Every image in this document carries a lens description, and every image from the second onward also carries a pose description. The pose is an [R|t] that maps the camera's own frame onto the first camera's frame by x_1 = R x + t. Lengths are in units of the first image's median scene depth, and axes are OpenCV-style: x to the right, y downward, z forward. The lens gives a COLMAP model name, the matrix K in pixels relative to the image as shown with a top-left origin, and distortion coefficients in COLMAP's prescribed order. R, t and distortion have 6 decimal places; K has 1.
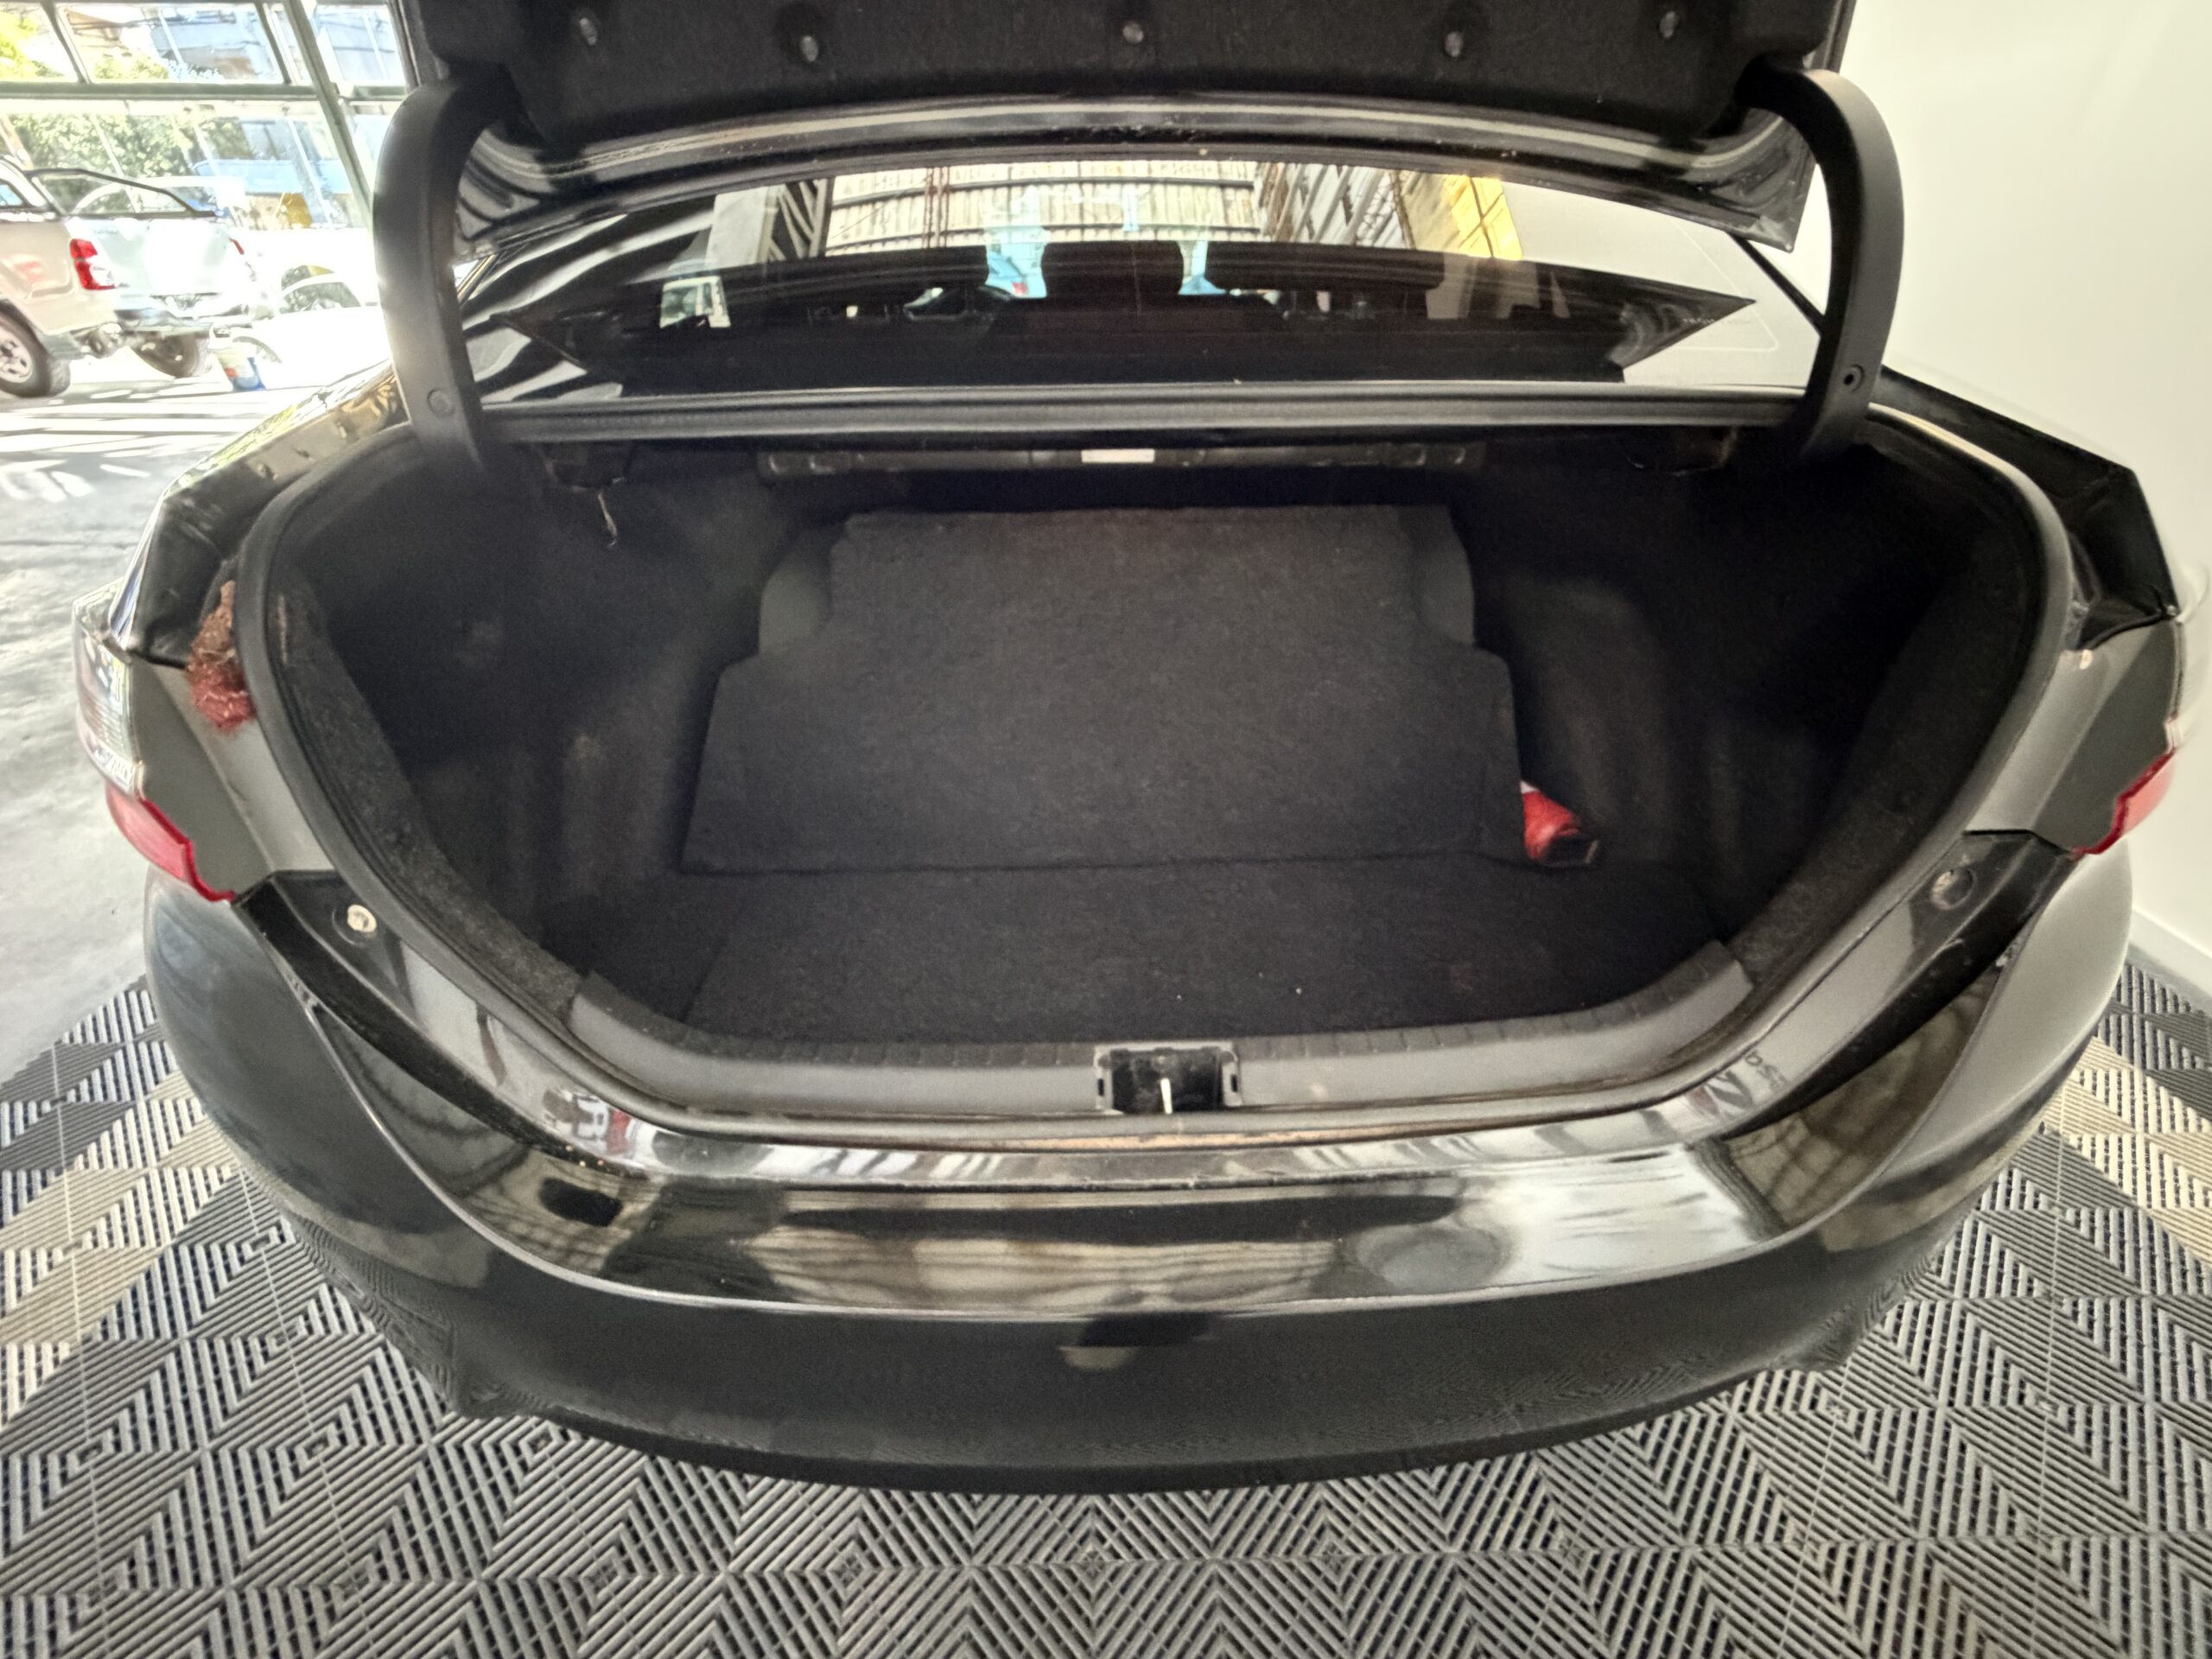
lens RADIAL K [[891.9, 0, 1109.4], [0, 891.9, 827.2], [0, 0, 1]] dist [-0.001056, 0.000213]
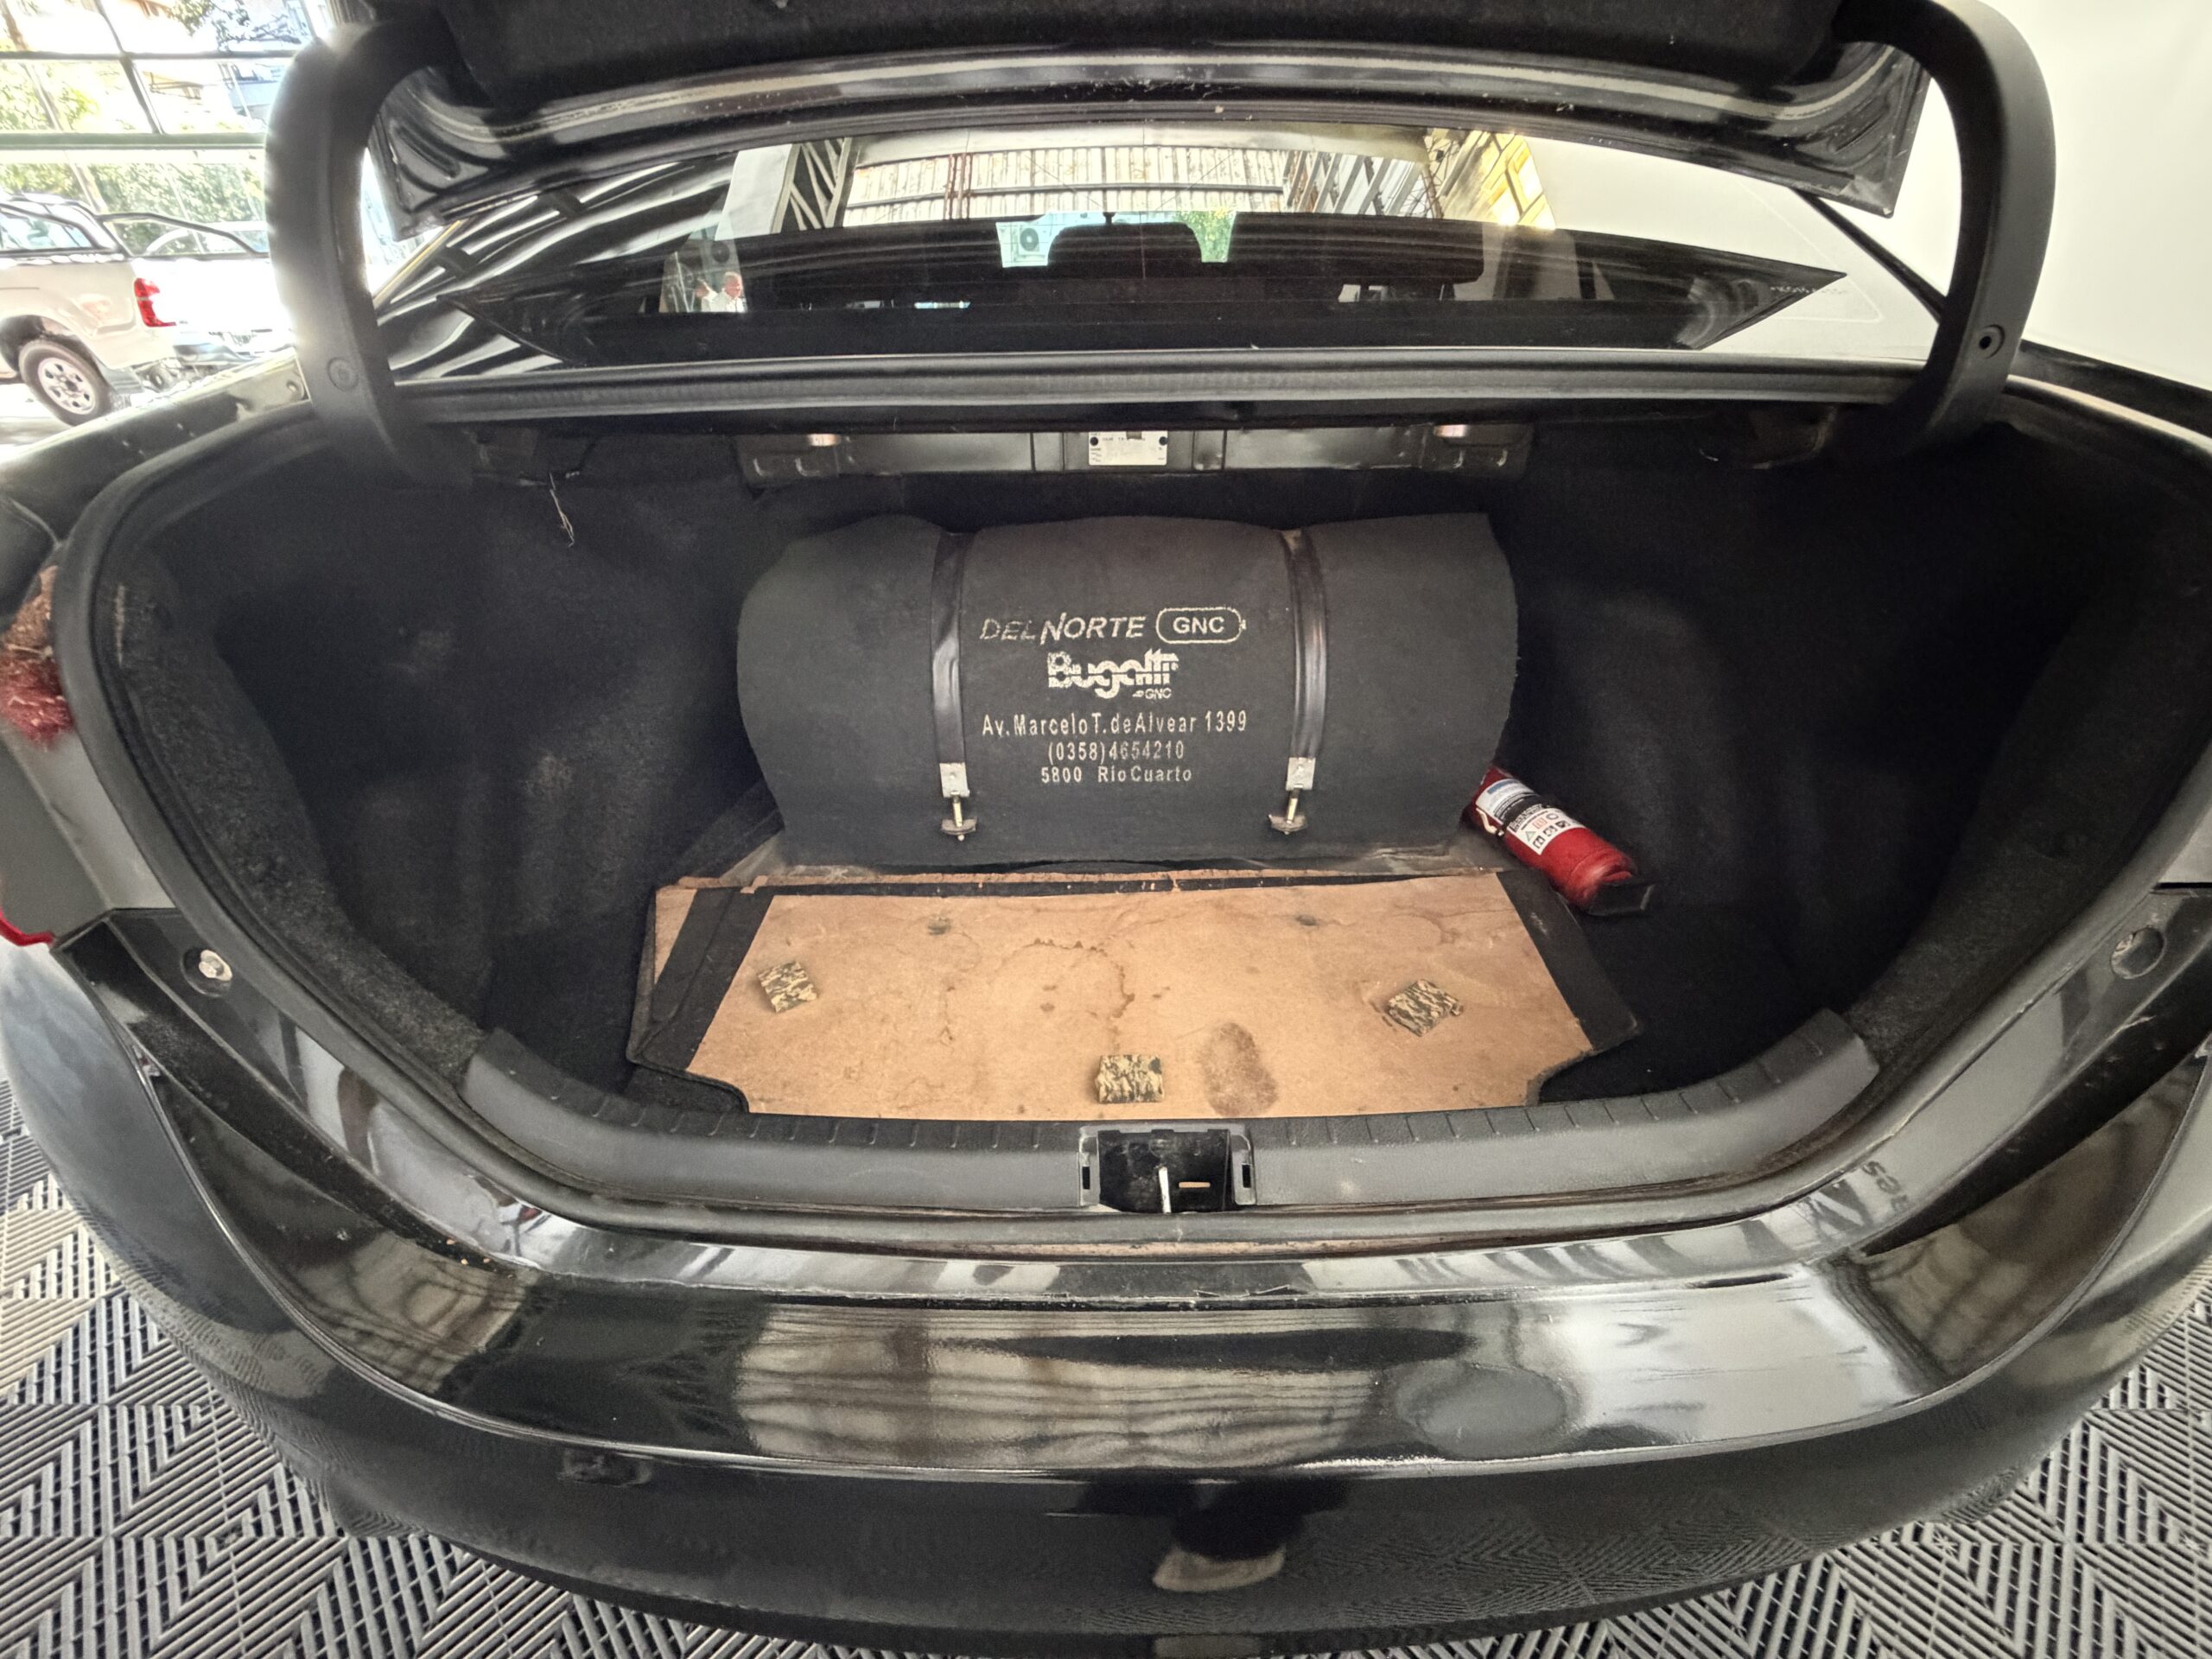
lens RADIAL K [[891.9, 0, 1105.2], [0, 891.9, 826.7], [0, 0, 1]] dist [-0.001056, 0.000213]
pose [[0.999573, 0.009984, -0.027465, 0.022646], [-0.010804, 0.999495, -0.029897, -0.009580], [0.027153, 0.030181, 0.999176, 0.125006]]
